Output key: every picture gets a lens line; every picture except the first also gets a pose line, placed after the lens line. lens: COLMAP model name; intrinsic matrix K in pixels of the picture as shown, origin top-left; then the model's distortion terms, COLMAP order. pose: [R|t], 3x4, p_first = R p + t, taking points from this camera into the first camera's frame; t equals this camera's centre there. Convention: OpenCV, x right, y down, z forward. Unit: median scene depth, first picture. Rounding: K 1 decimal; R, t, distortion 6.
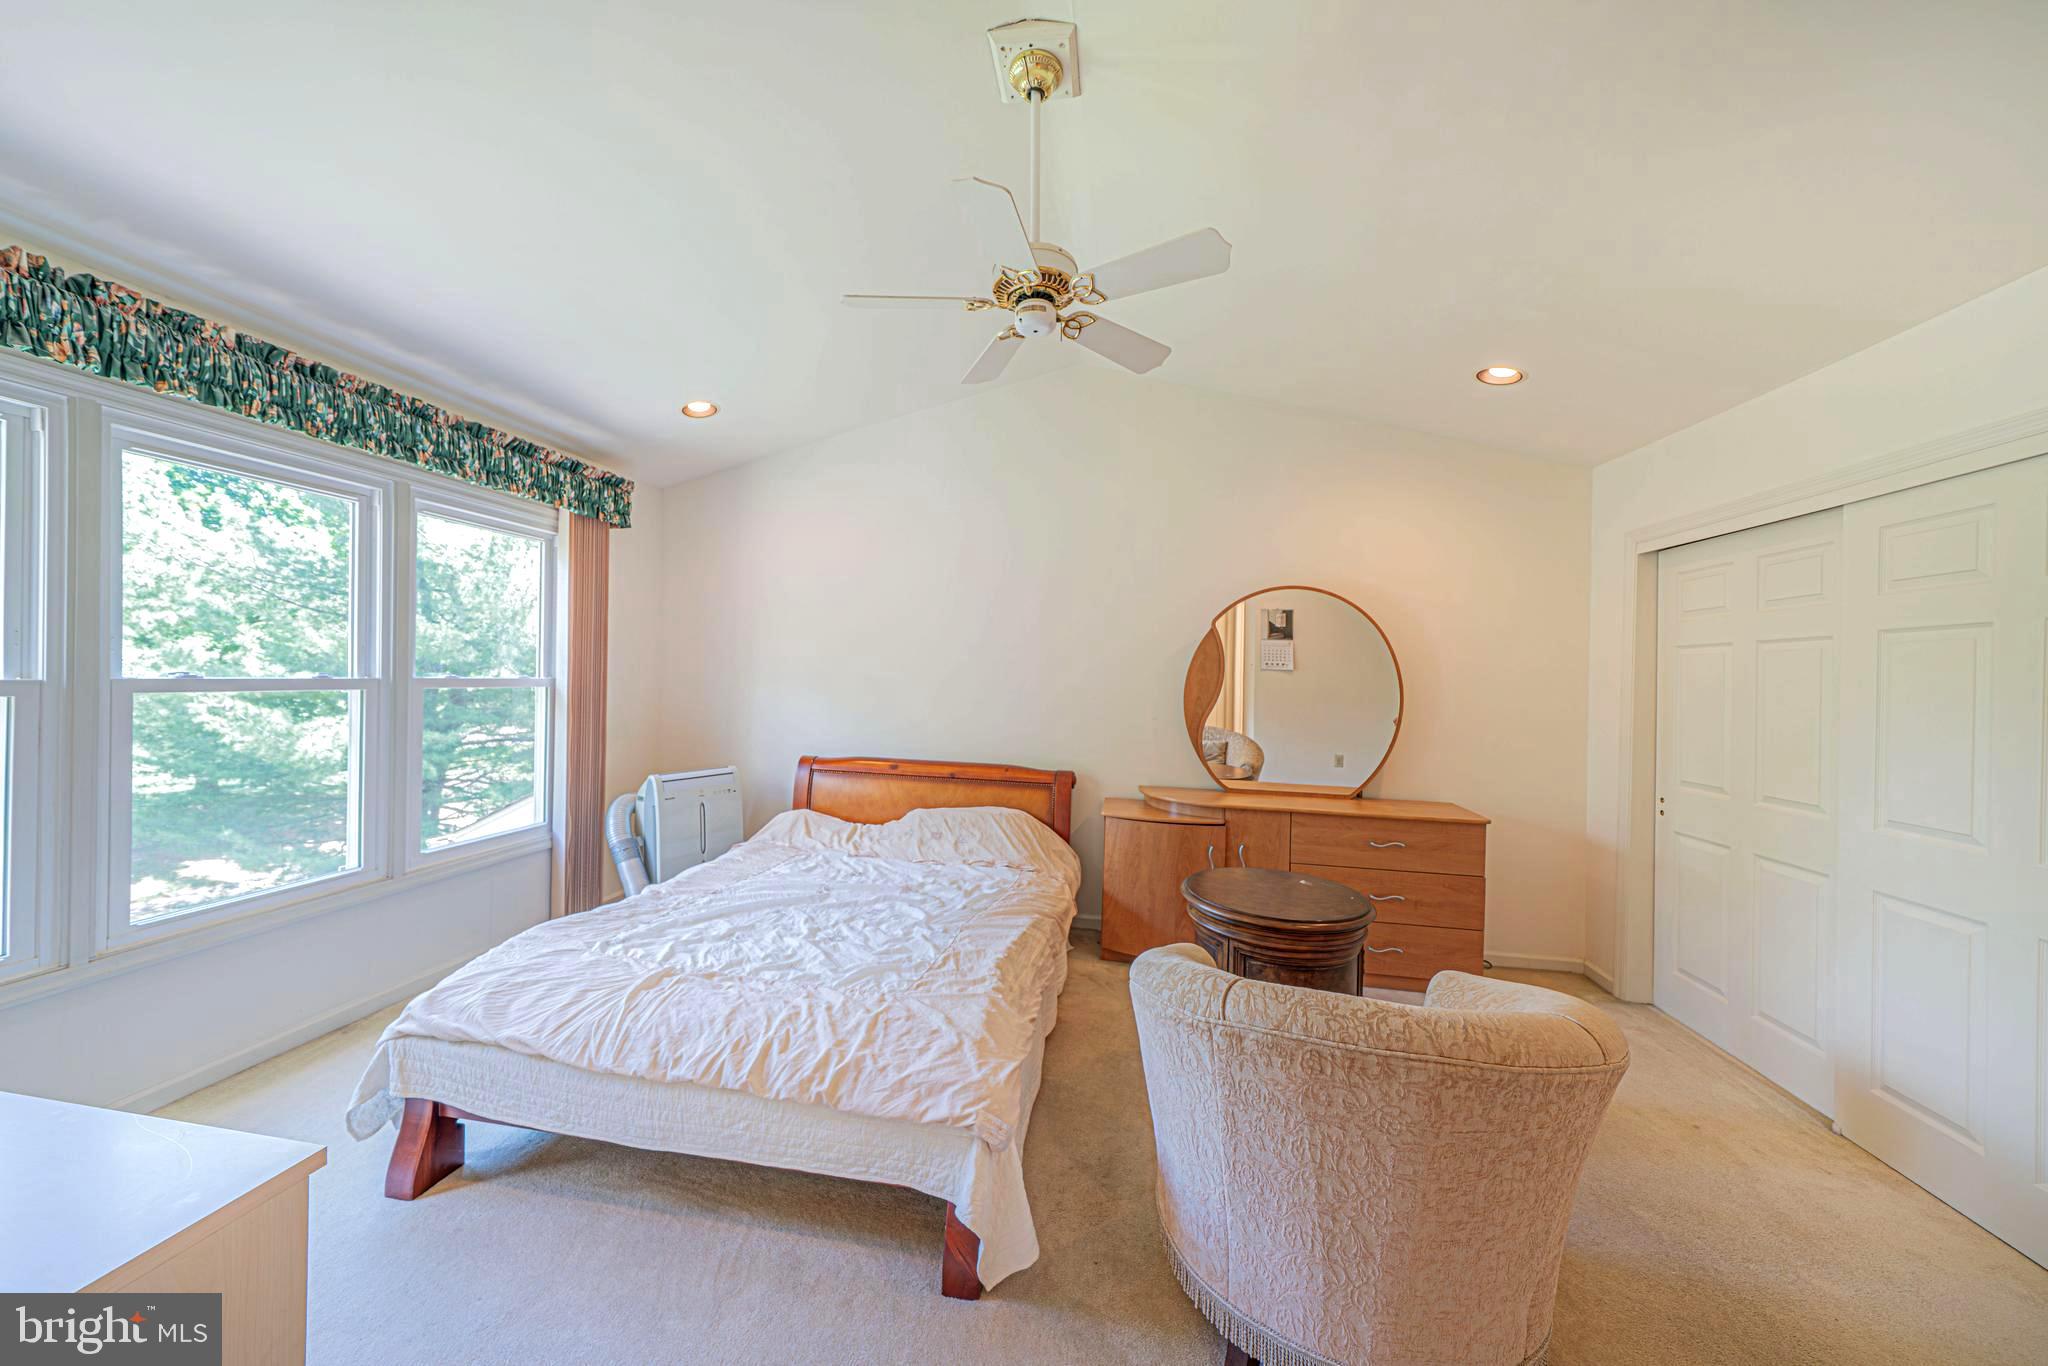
lens RADIAL K [[706.2, 0, 1001.9], [0, 706.2, 665.9], [0, 0, 1]] dist [0.000956, -0.000705]
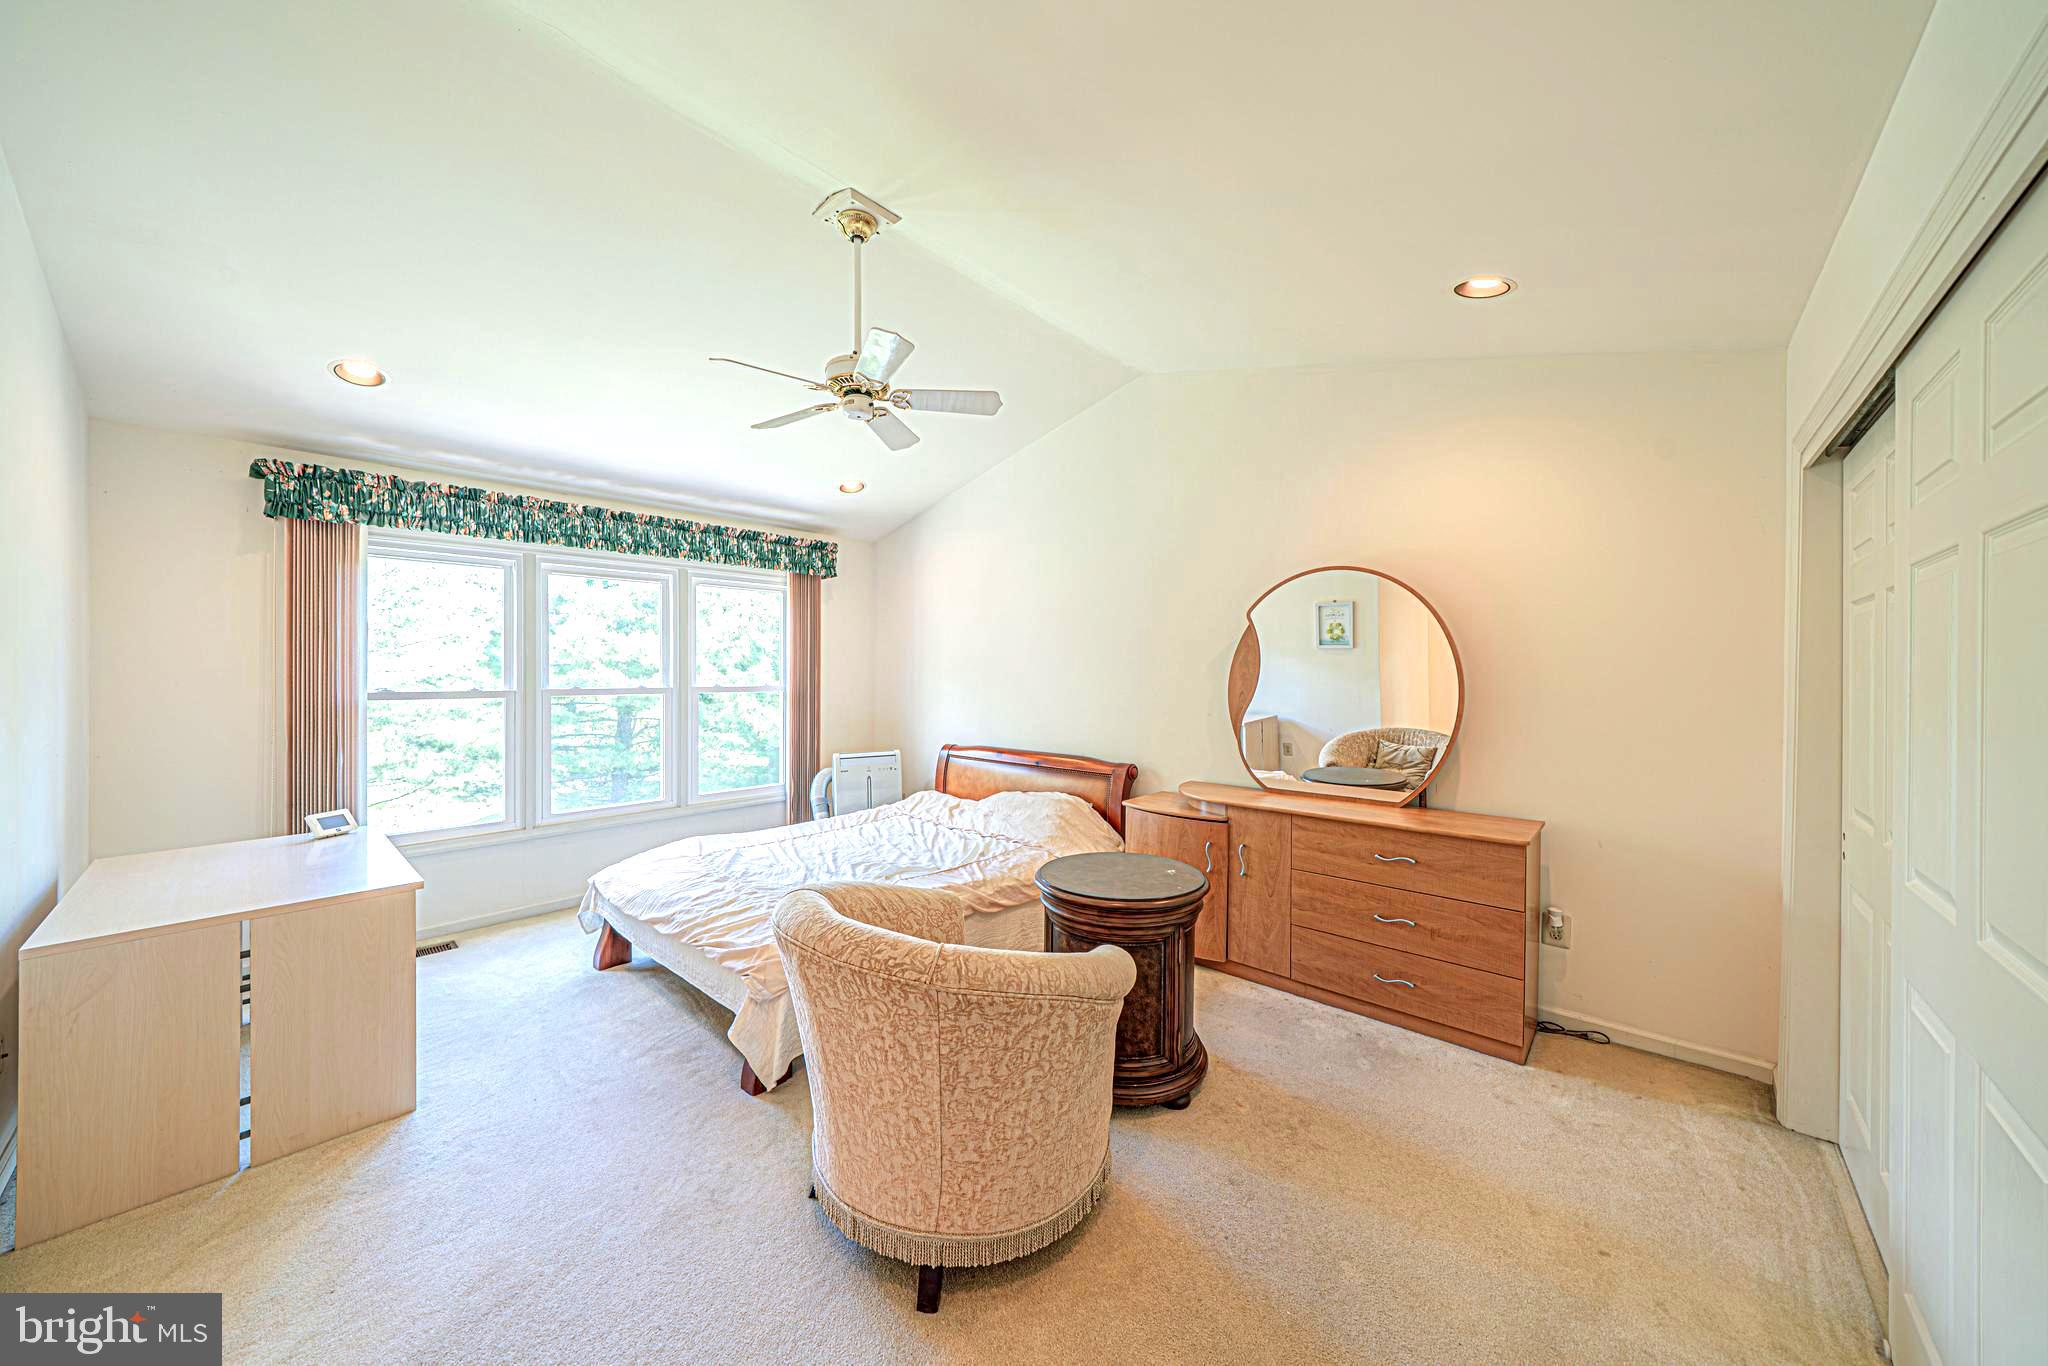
lens RADIAL K [[706.2, 0, 997.5], [0, 706.2, 665.8], [0, 0, 1]] dist [0.000956, -0.000705]
pose [[0.835401, -0.036220, -0.548446, 0.633402], [0.030964, 0.999343, -0.018833, 0.019906], [0.548768, -0.001249, 0.835974, 0.017530]]
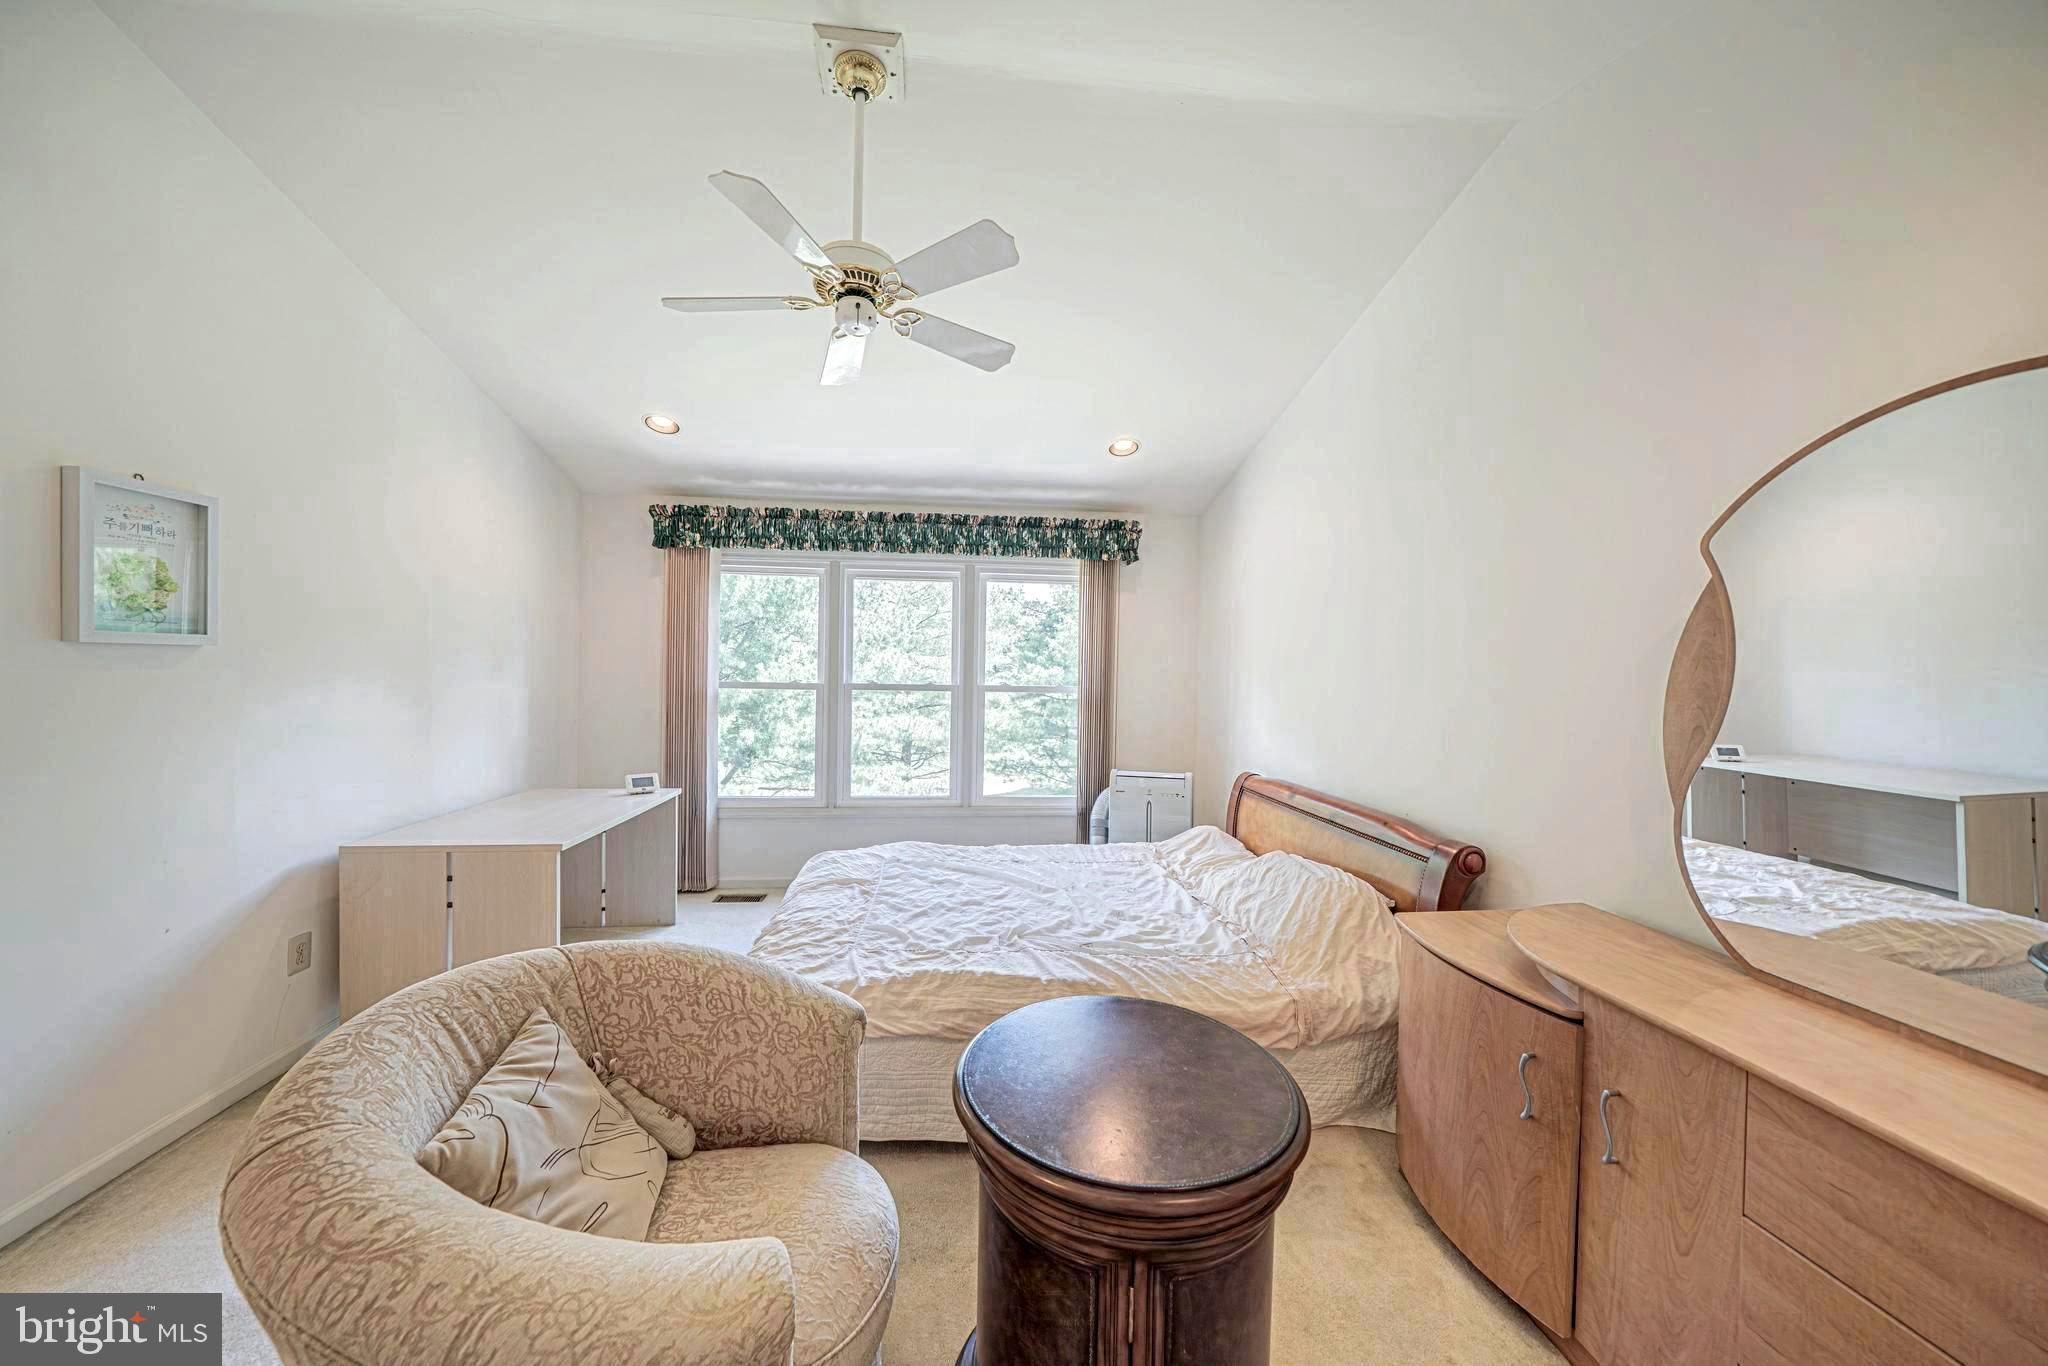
lens RADIAL K [[706.2, 0, 993.0], [0, 706.2, 673.8], [0, 0, 1]] dist [0.000956, -0.000705]
pose [[0.282532, -0.010181, -0.959204, 0.685990], [0.000998, 0.999946, -0.010320, 0.007855], [0.959257, 0.001959, 0.282527, 0.561442]]
